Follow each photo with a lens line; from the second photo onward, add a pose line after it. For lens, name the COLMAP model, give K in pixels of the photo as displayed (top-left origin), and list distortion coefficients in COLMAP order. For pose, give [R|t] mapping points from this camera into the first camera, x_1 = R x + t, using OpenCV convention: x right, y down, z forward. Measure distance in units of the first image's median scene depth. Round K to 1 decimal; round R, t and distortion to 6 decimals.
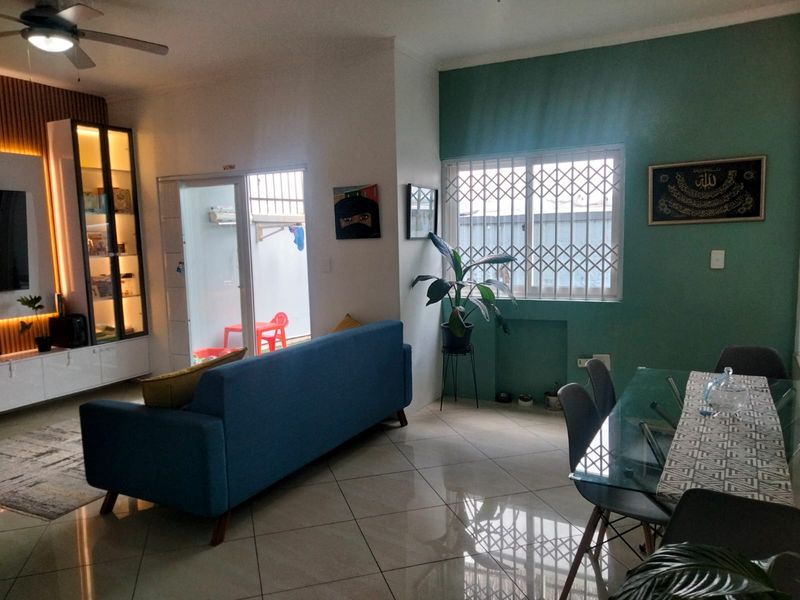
lens RADIAL K [[594.2, 0, 399.8], [0, 594.2, 300.5], [0, 0, 1]] dist [0.042294, -0.006932]
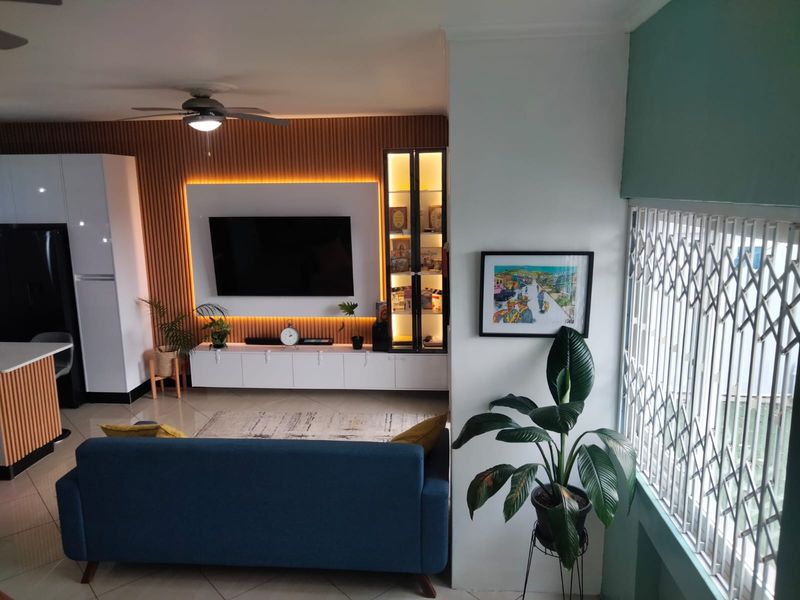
lens RADIAL K [[594.2, 0, 399.0], [0, 594.2, 303.7], [0, 0, 1]] dist [0.042294, -0.006932]
pose [[0.405597, 0.187512, -0.894612, 0.471355], [-0.090162, 0.982166, 0.164986, -0.200034], [0.909594, 0.013742, 0.415270, 0.562323]]
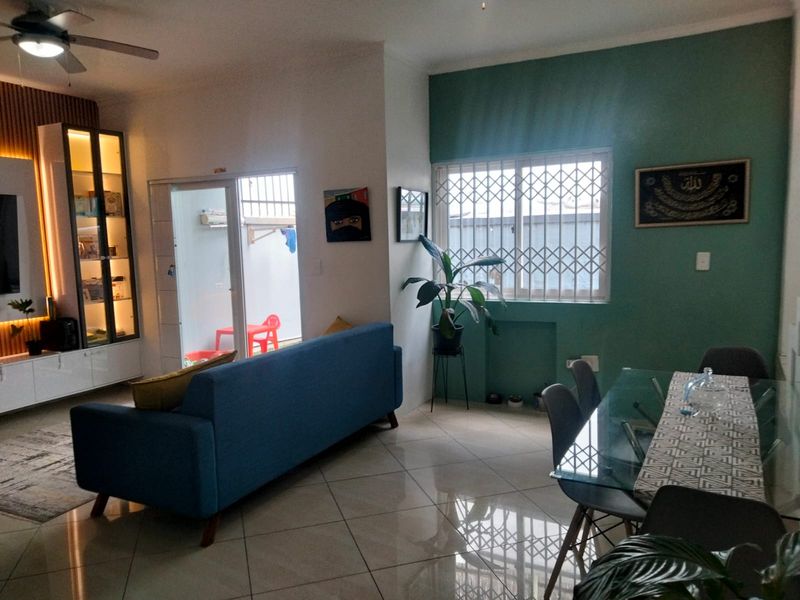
lens RADIAL K [[594.2, 0, 397.9], [0, 594.2, 298.9], [0, 0, 1]] dist [0.042294, -0.006932]
pose [[0.999953, -0.003470, 0.009106, 0.003924], [0.003518, 0.999979, -0.005356, -0.000918], [-0.009087, 0.005387, 0.999944, -0.007282]]
